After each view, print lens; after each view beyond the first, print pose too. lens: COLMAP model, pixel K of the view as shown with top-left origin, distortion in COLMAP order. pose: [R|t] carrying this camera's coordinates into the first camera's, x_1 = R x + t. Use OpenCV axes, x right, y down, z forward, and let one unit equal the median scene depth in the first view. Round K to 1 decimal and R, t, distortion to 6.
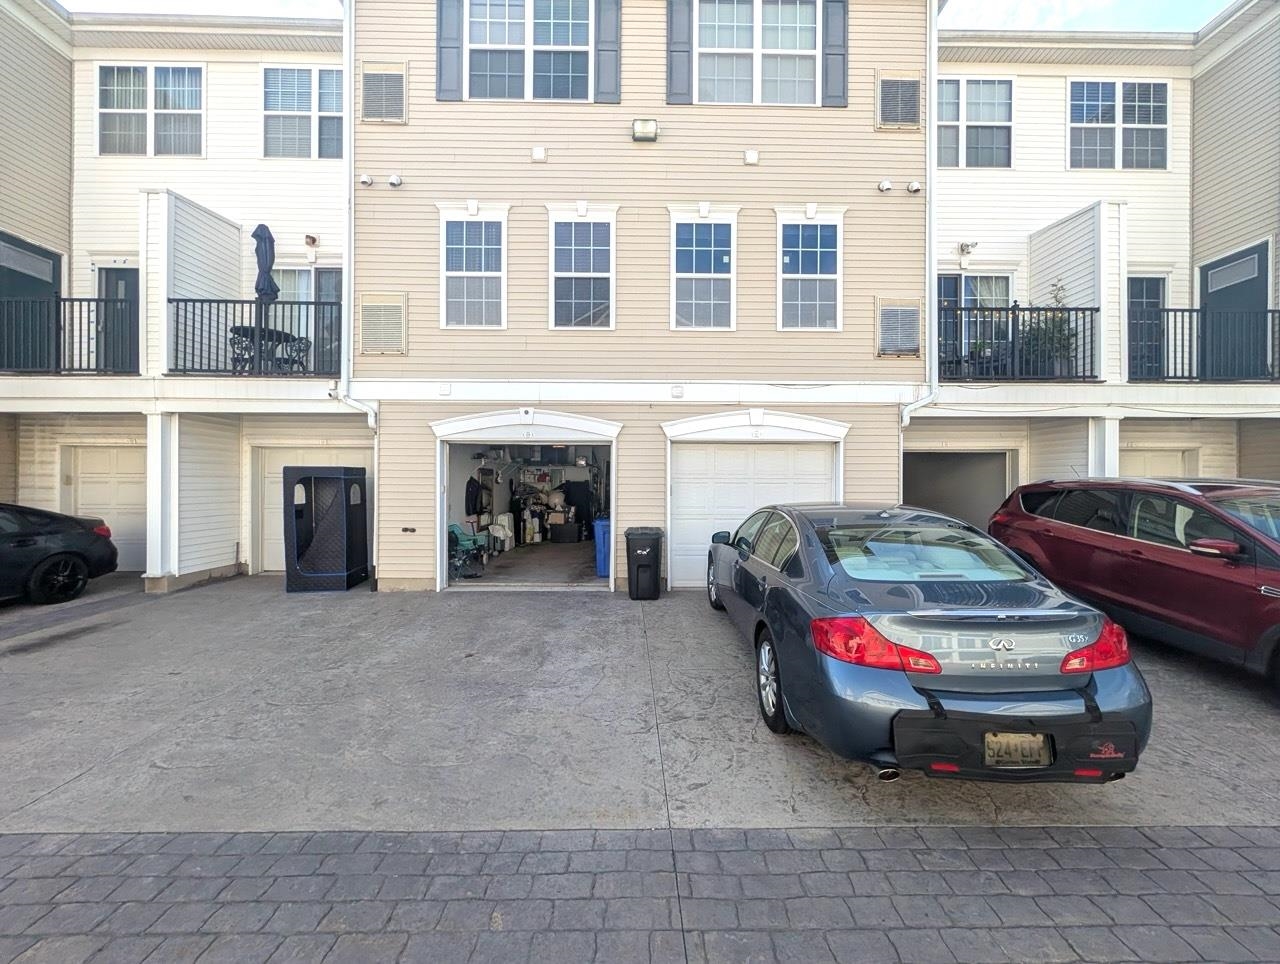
lens RADIAL K [[492.6, 0, 639.6], [0, 492.6, 481.5], [0, 0, 1]] dist [0.000404, 0.000103]
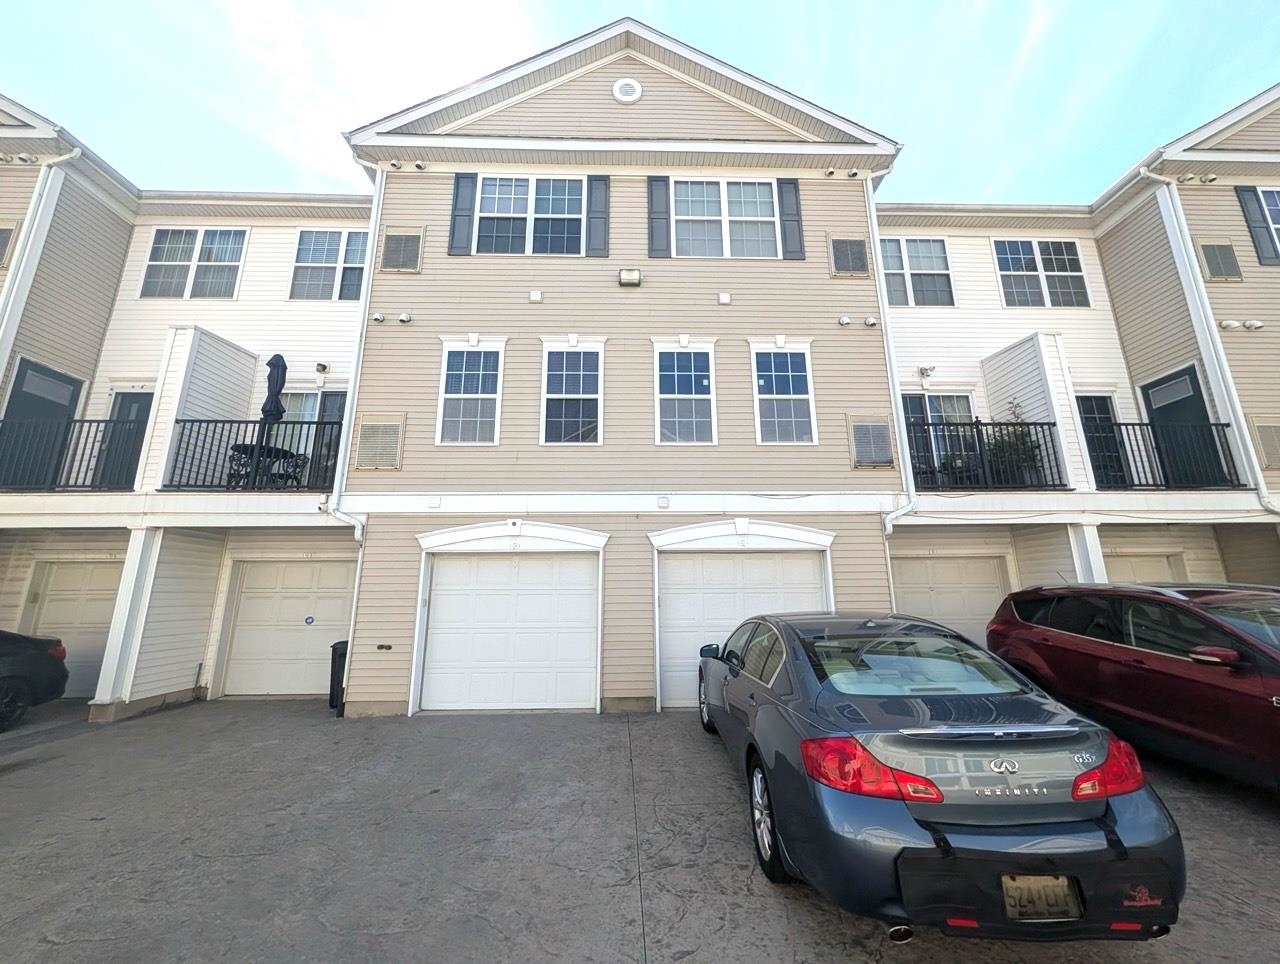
lens RADIAL K [[492.6, 0, 645.6], [0, 492.6, 481.7], [0, 0, 1]] dist [0.000404, 0.000103]
pose [[0.999847, -0.007377, 0.015880, 0.024922], [0.010697, 0.975350, -0.220405, 0.001511], [-0.013862, 0.220541, 0.975279, -0.010917]]
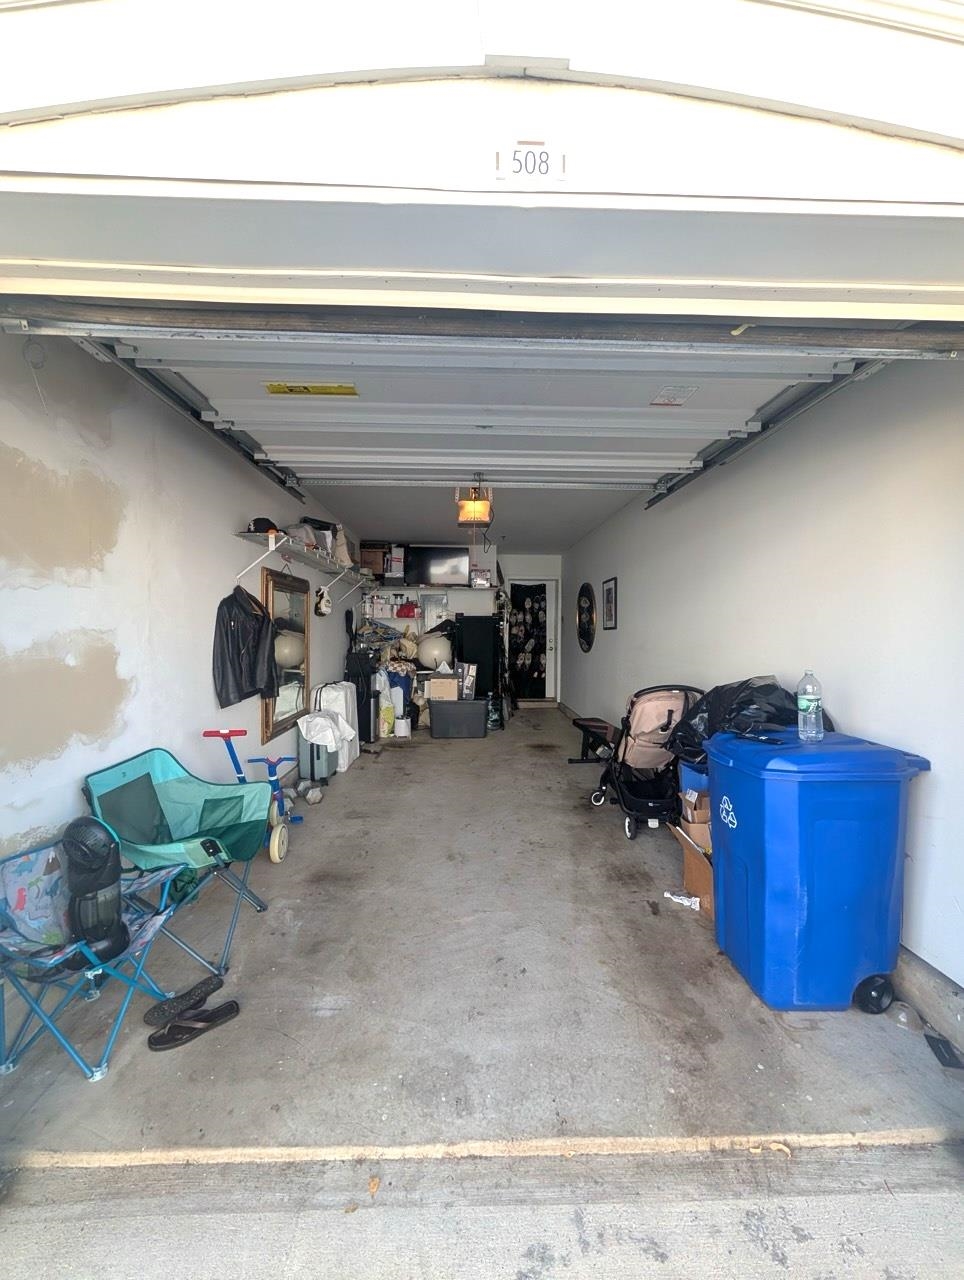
lens RADIAL K [[492.6, 0, 479.2], [0, 492.6, 640.0], [0, 0, 1]] dist [0.000404, 0.000103]
pose [[0.999846, -0.001509, 0.017473, -0.164752], [0.001163, 0.999803, 0.019835, 0.018428], [-0.017499, -0.019811, 0.999651, 0.597149]]
